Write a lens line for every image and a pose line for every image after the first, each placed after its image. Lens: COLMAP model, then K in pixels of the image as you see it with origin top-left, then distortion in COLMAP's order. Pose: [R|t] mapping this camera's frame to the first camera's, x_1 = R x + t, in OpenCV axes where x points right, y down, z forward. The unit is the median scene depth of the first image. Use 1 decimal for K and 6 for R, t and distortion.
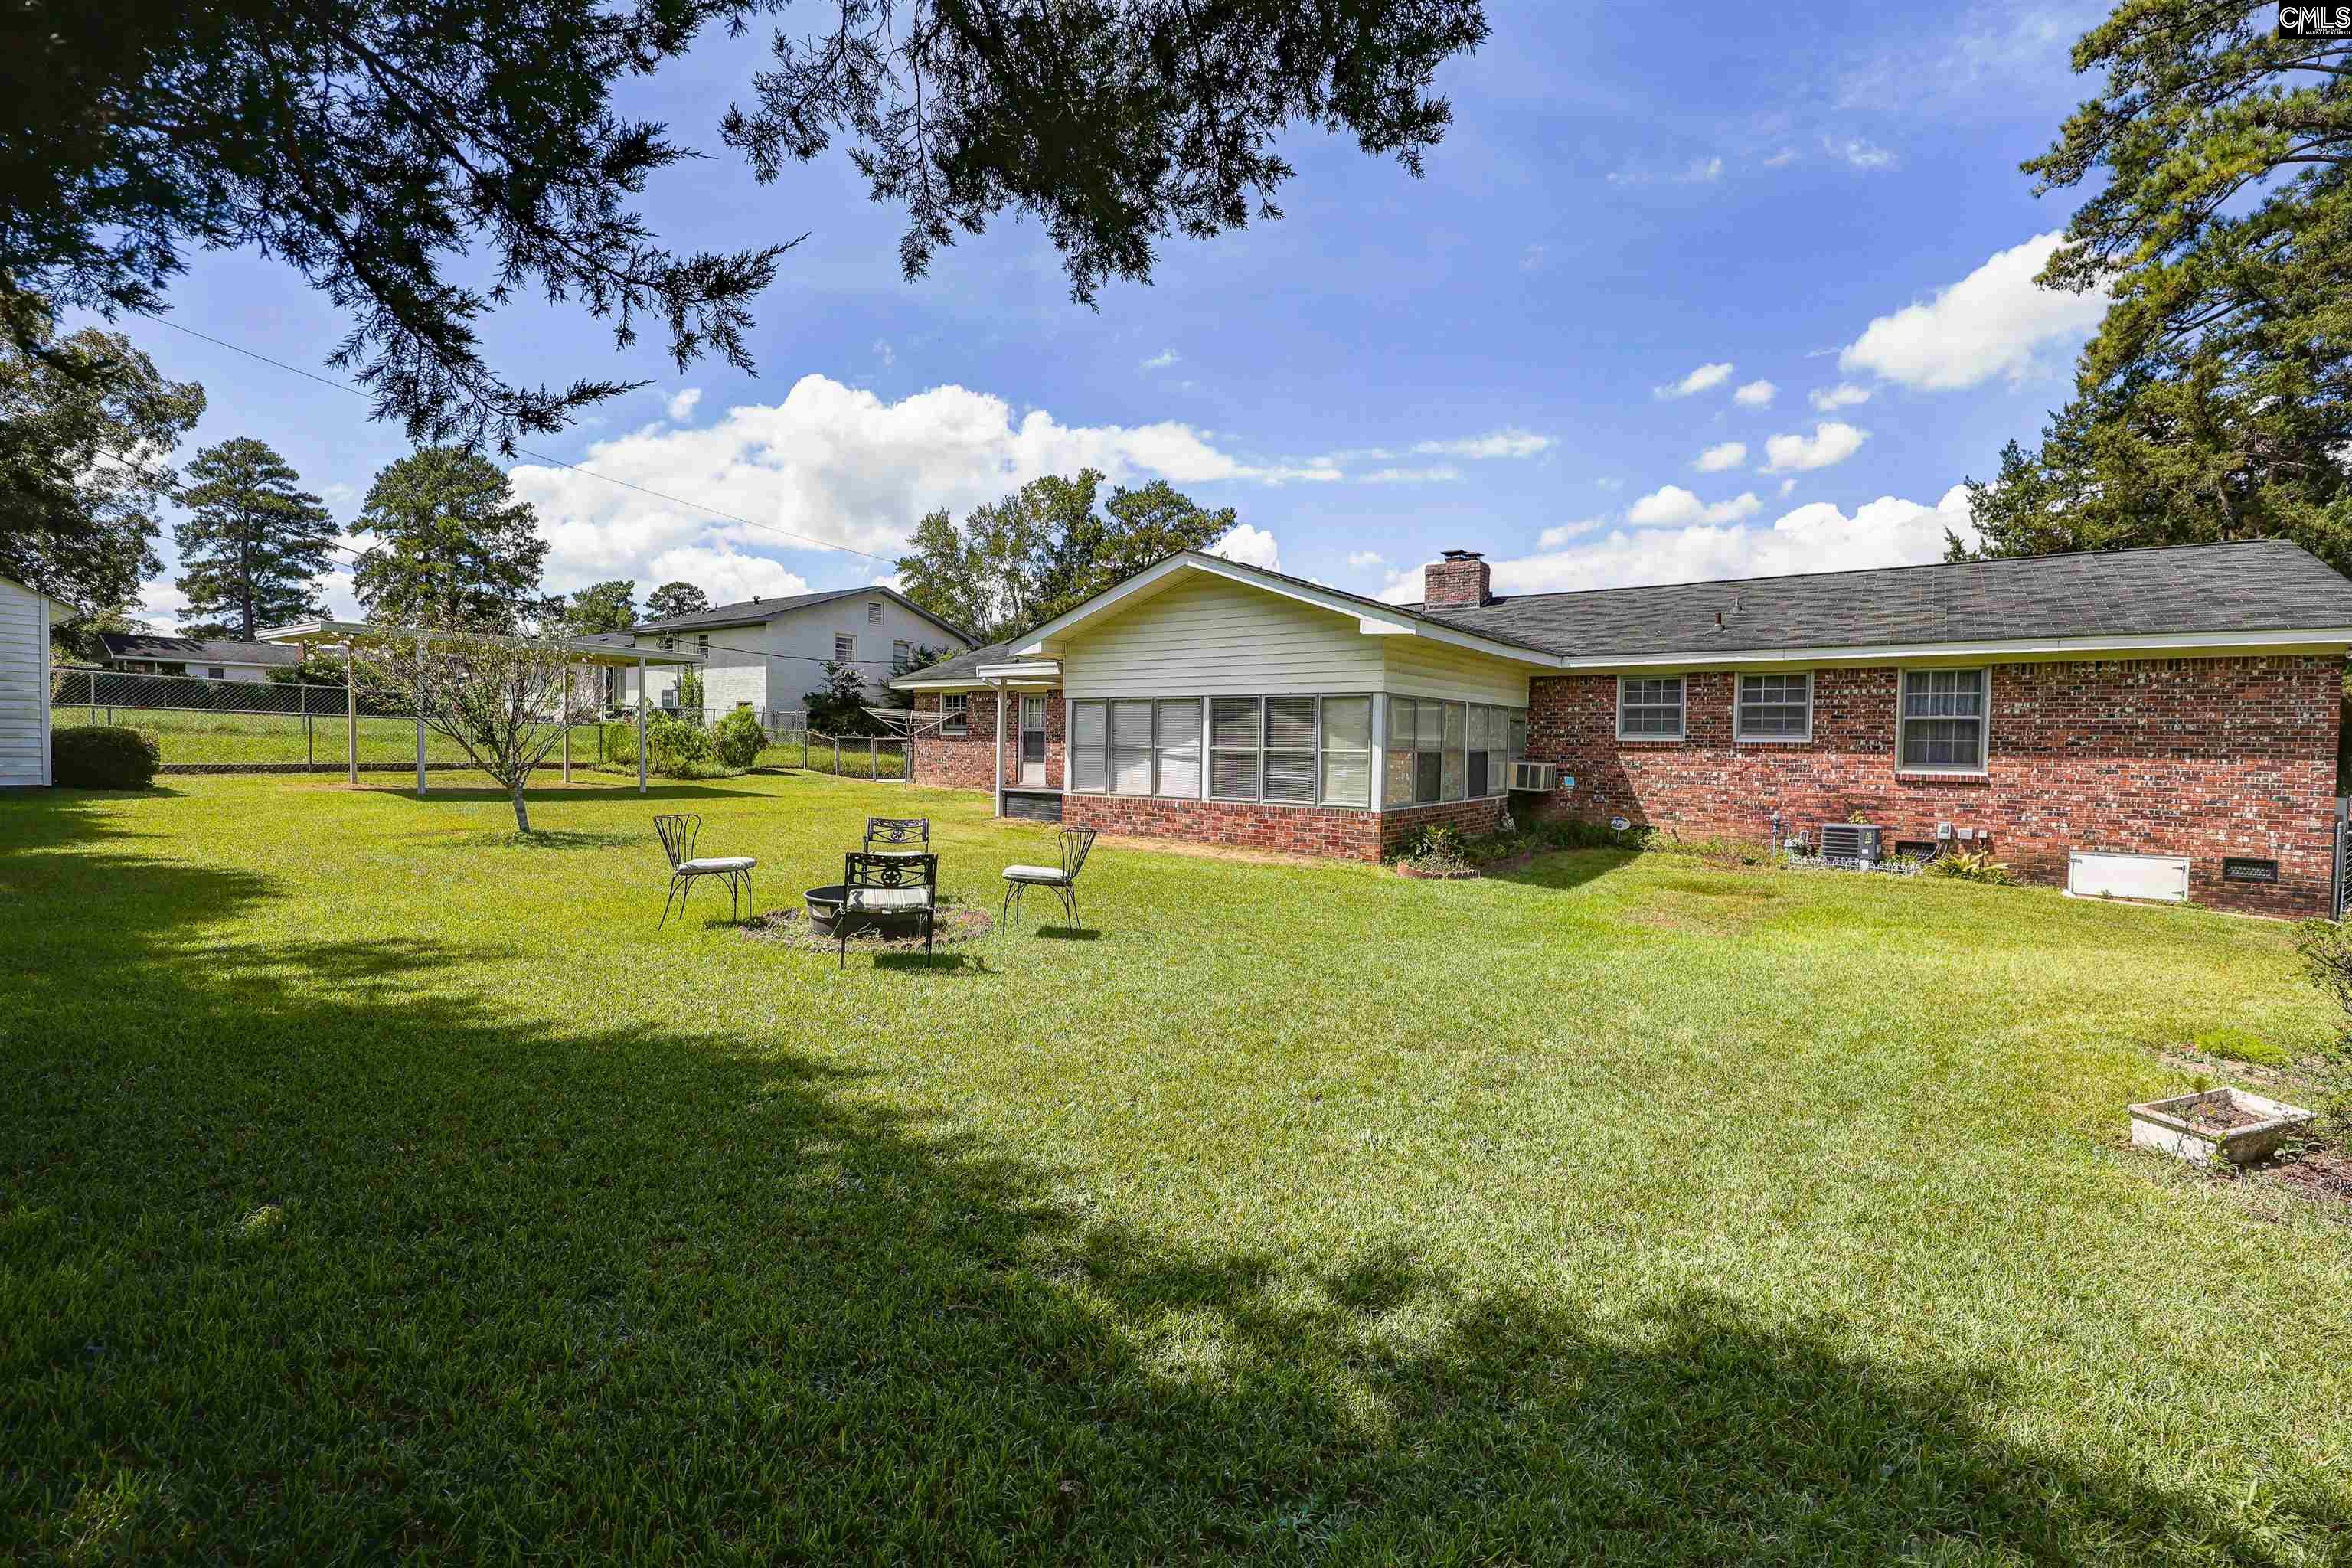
lens RADIAL K [[1025.4, 0, 1176.0], [0, 1025.4, 784.0], [0, 0, 1]] dist [-0.001969, -0.000129]
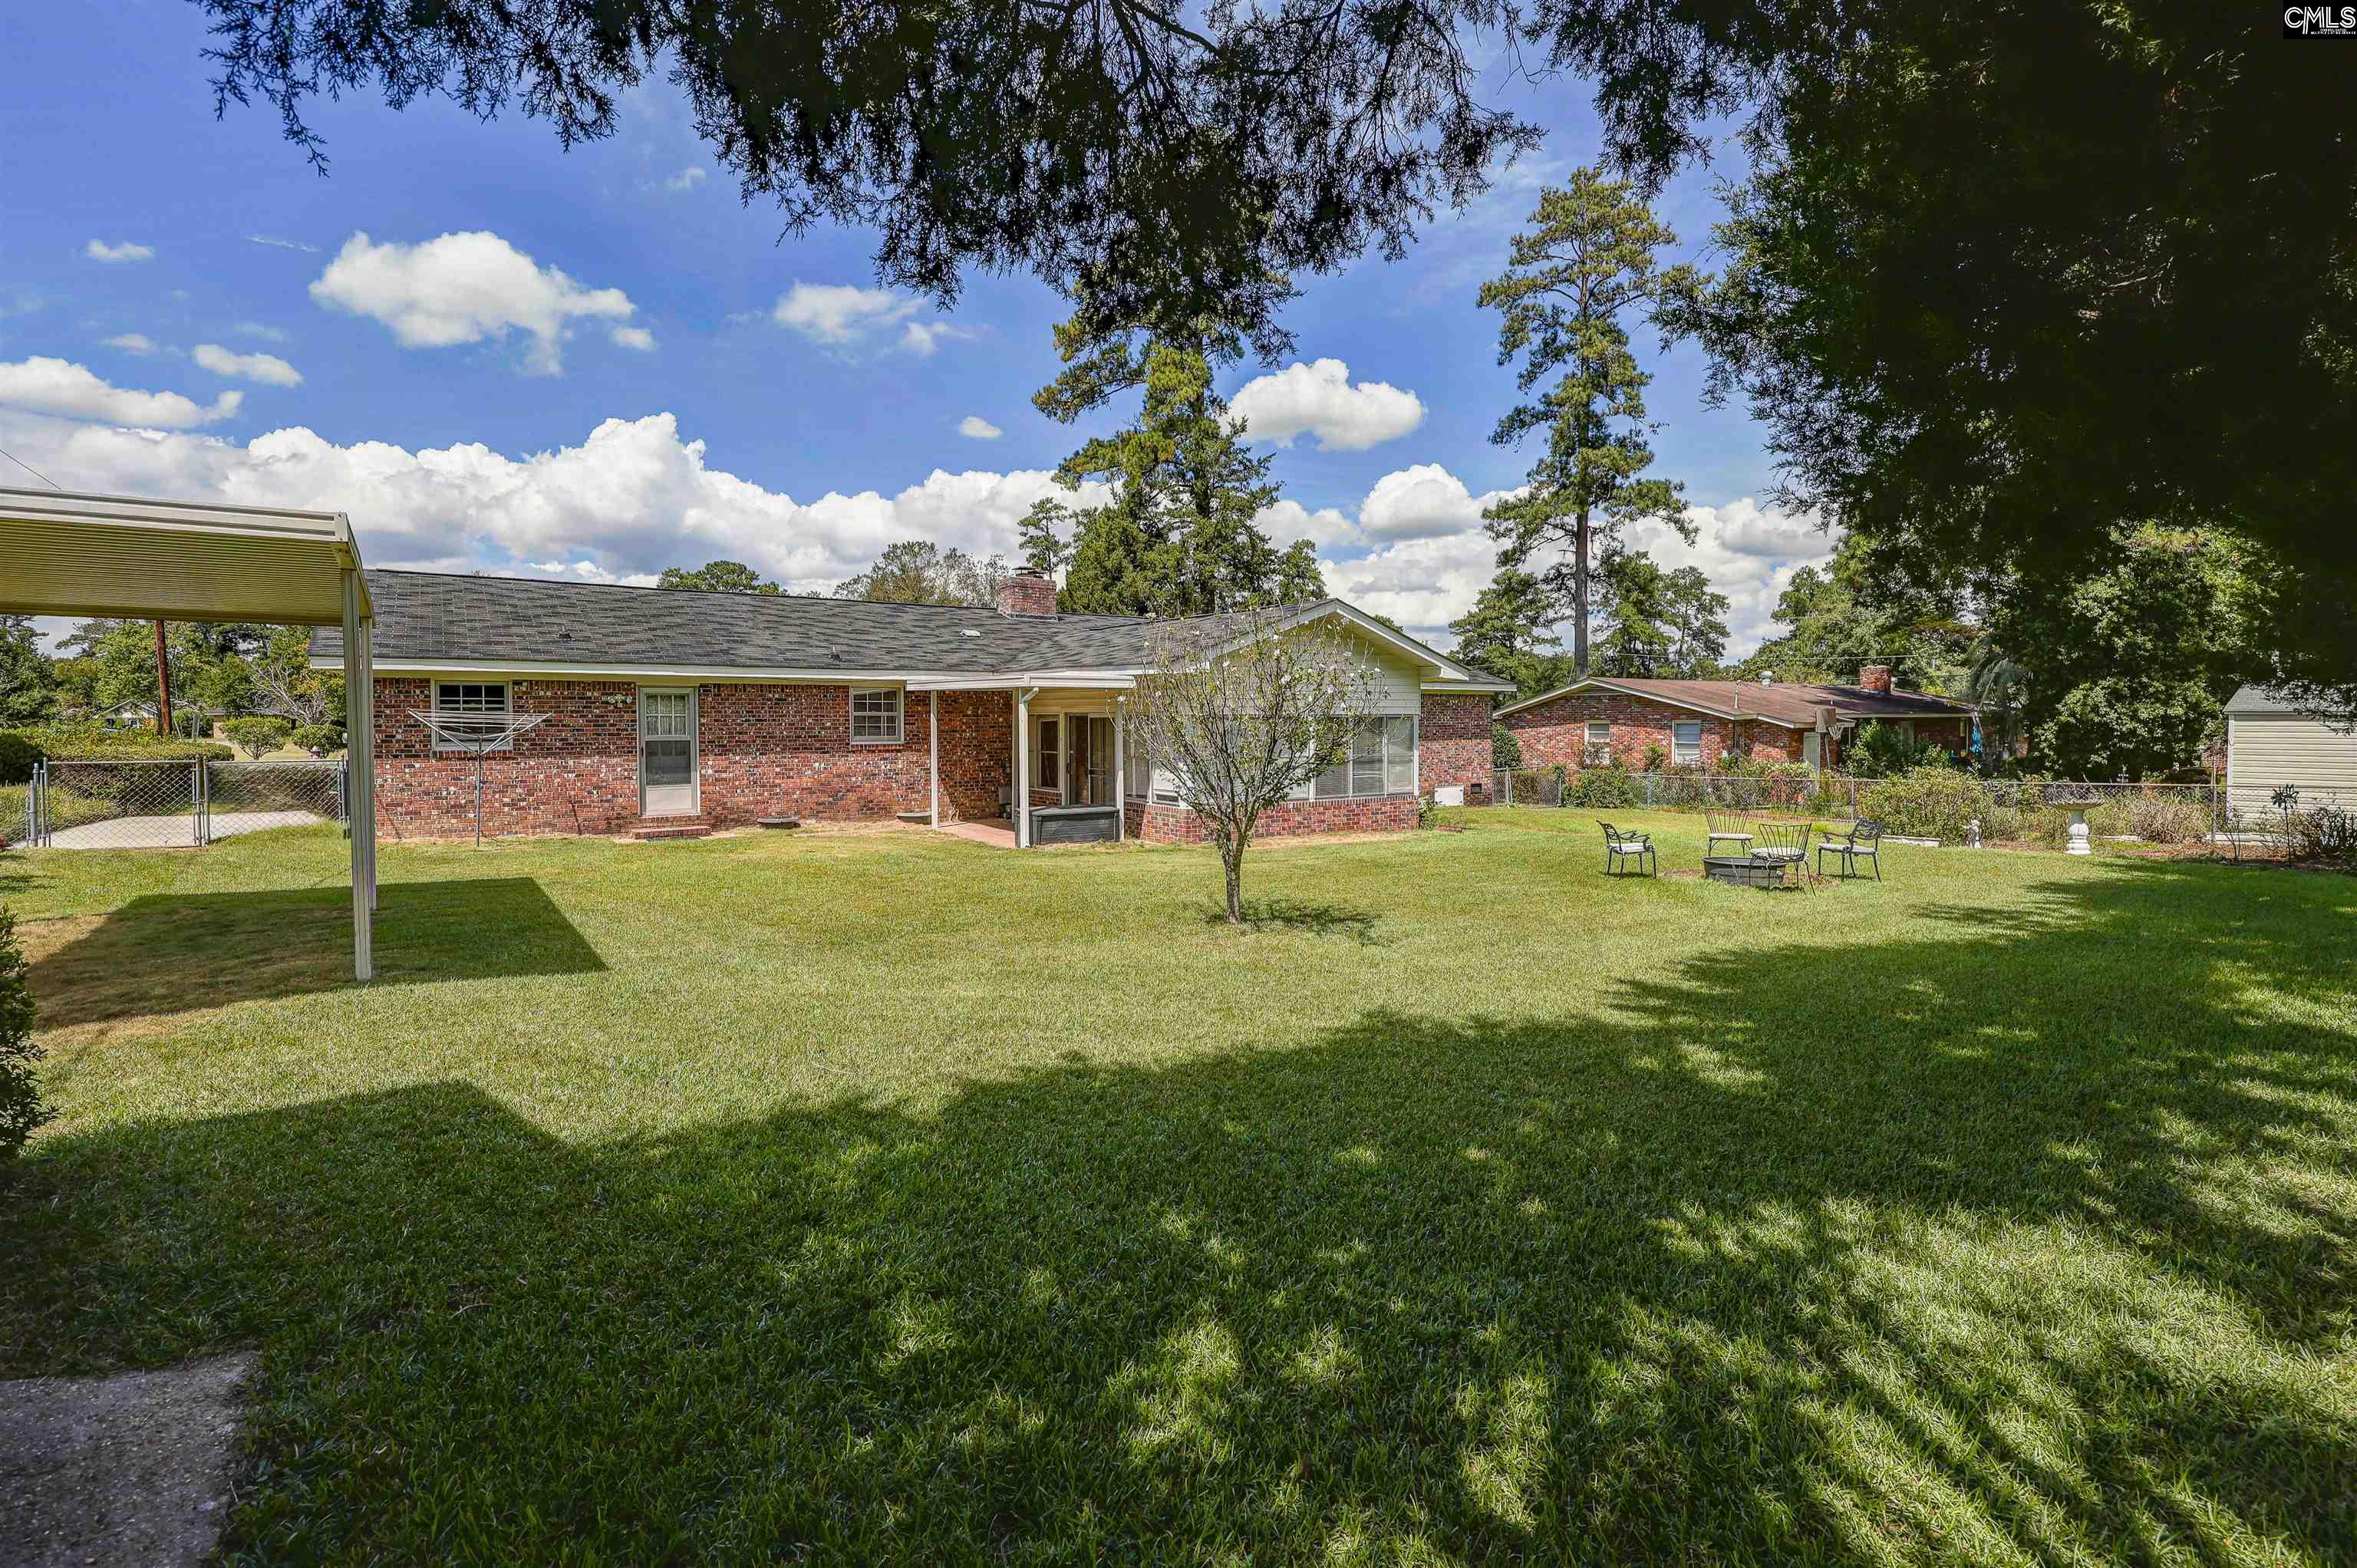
lens RADIAL K [[1080.6, 0, 1177.2], [0, 1080.6, 744.4], [0, 0, 1]] dist [0.018504, -0.000089]
pose [[0.331783, -0.038286, 0.942578, -1.246124], [0.043051, 0.998750, 0.025414, -0.090269], [-0.942373, 0.032147, 0.333017, 0.719954]]
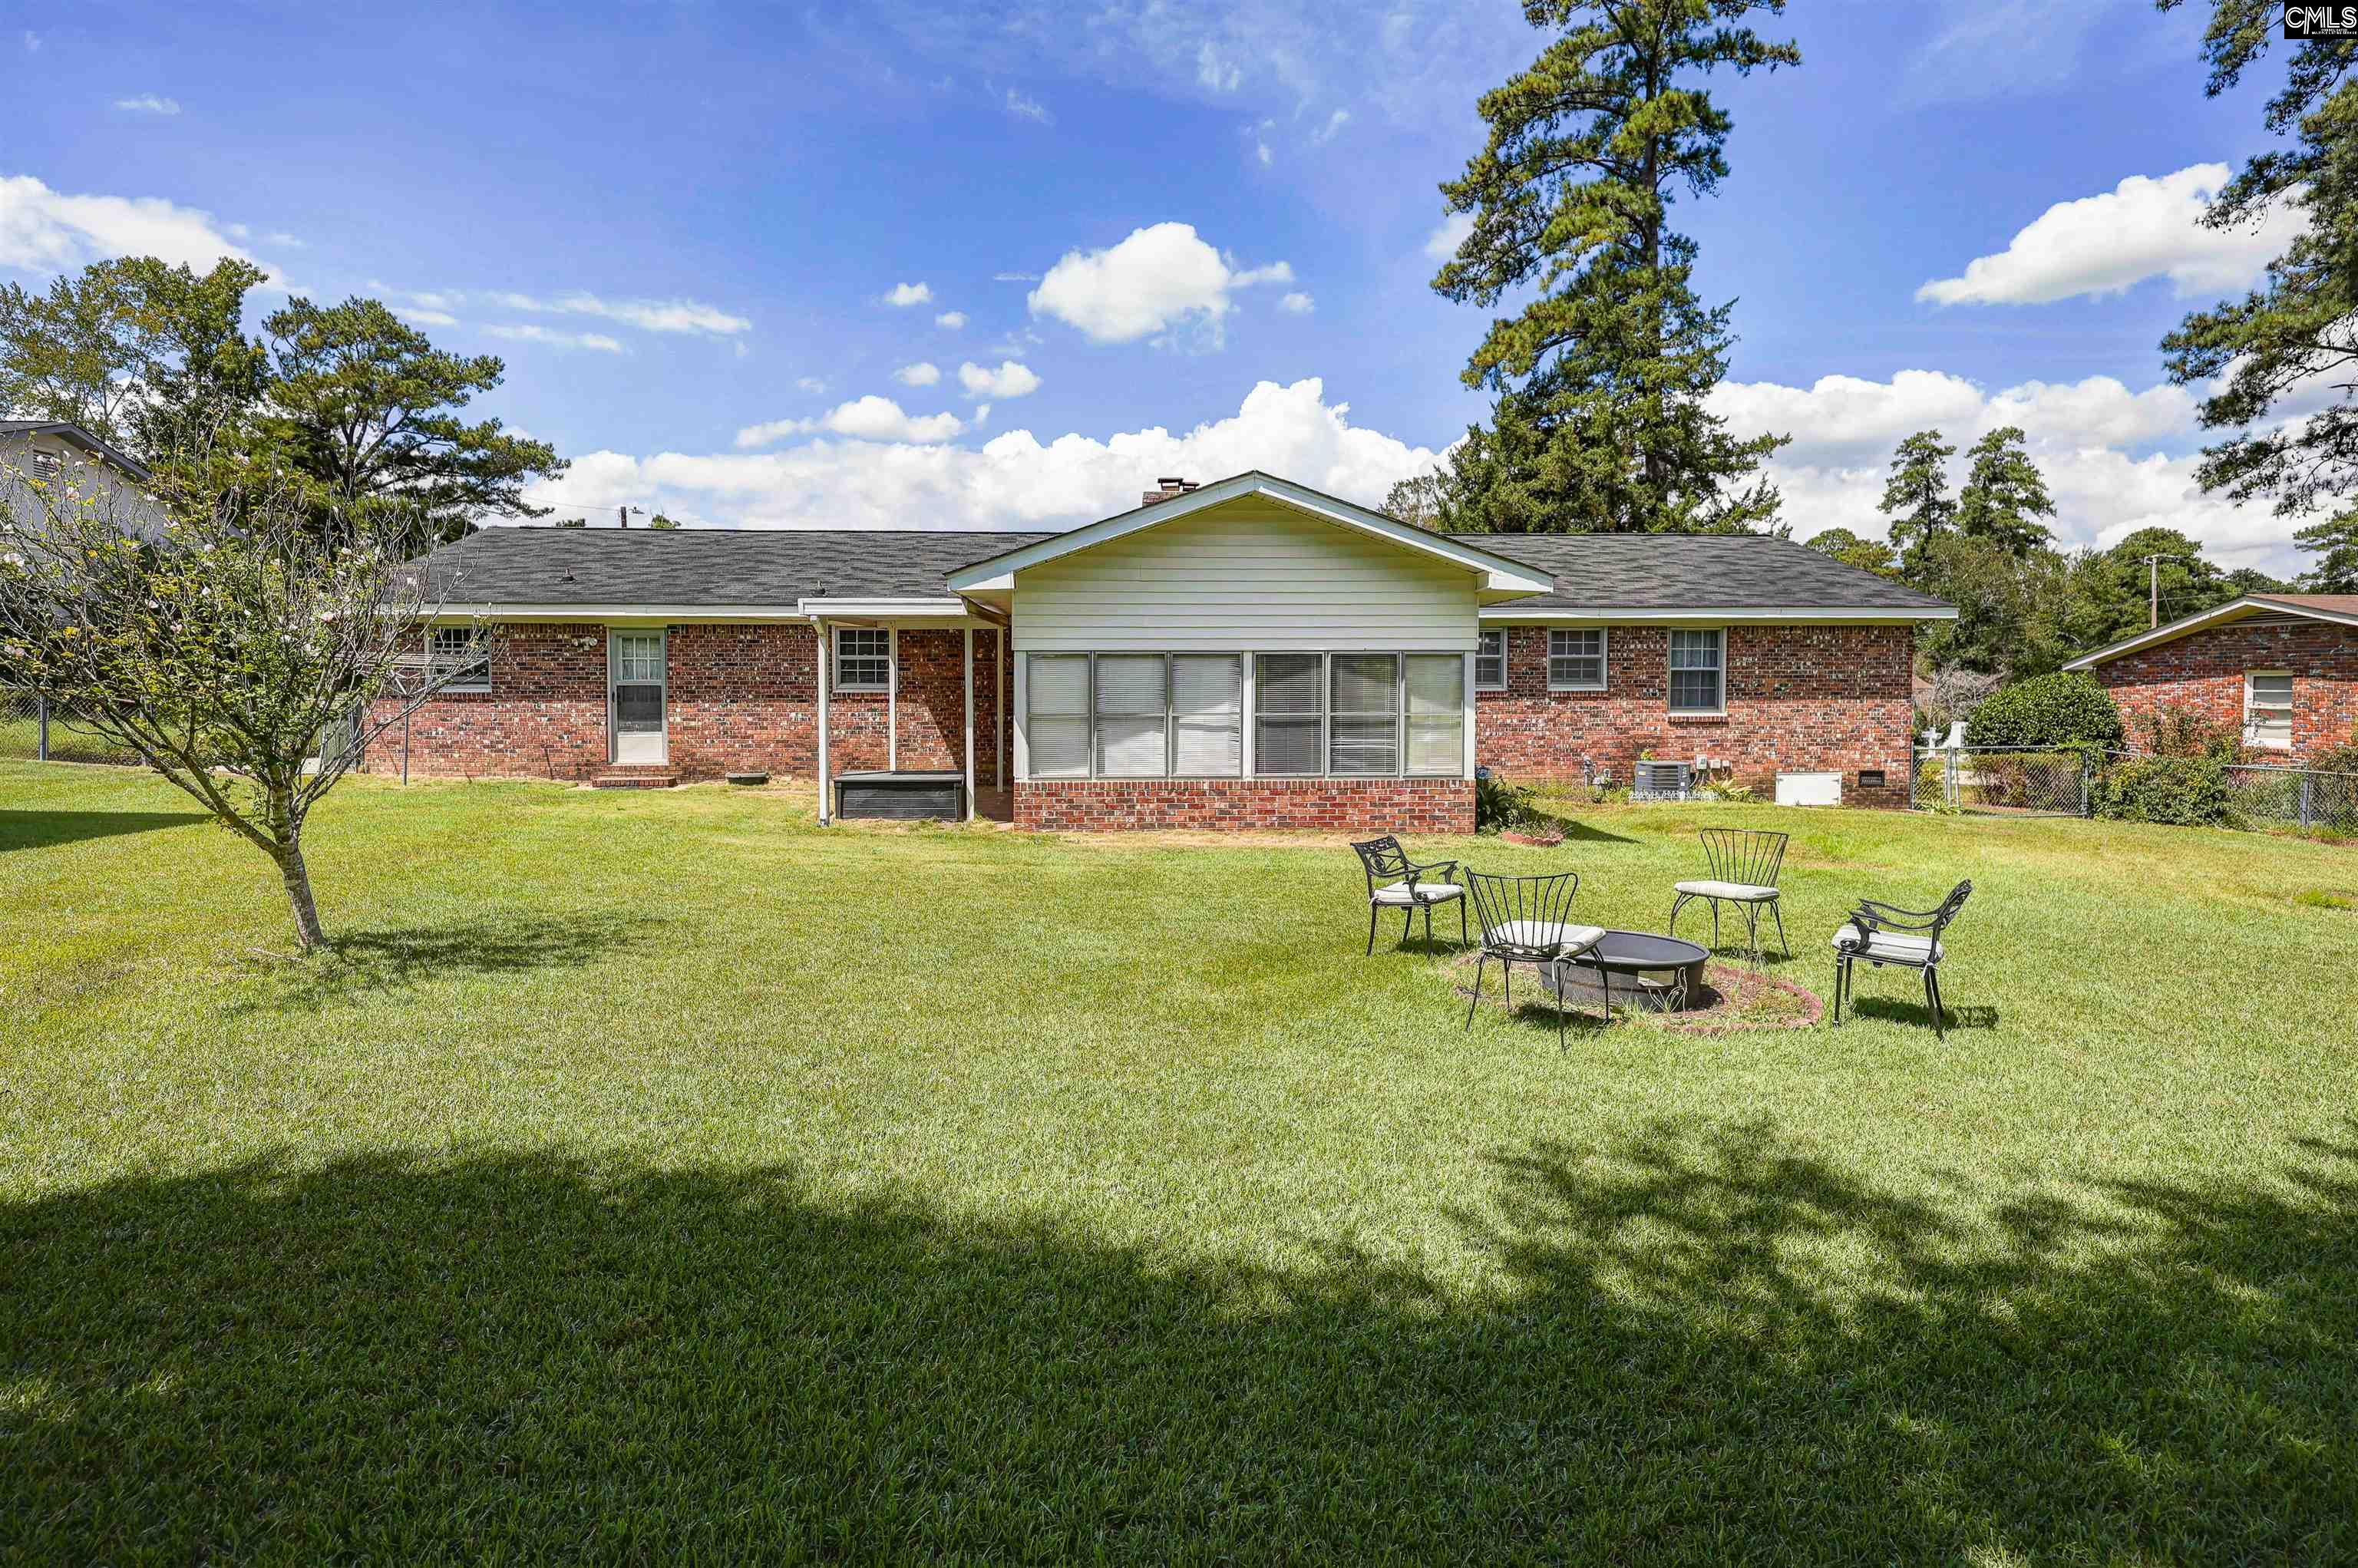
lens RADIAL K [[1175.7, 0, 1175.6], [0, 1175.7, 732.0], [0, 0, 1]] dist [0.006443, -0.000512]
pose [[0.774341, -0.043015, 0.631305, -0.607762], [0.036338, 0.999063, 0.023501, -0.045210], [-0.631725, 0.004742, 0.775178, 0.309896]]
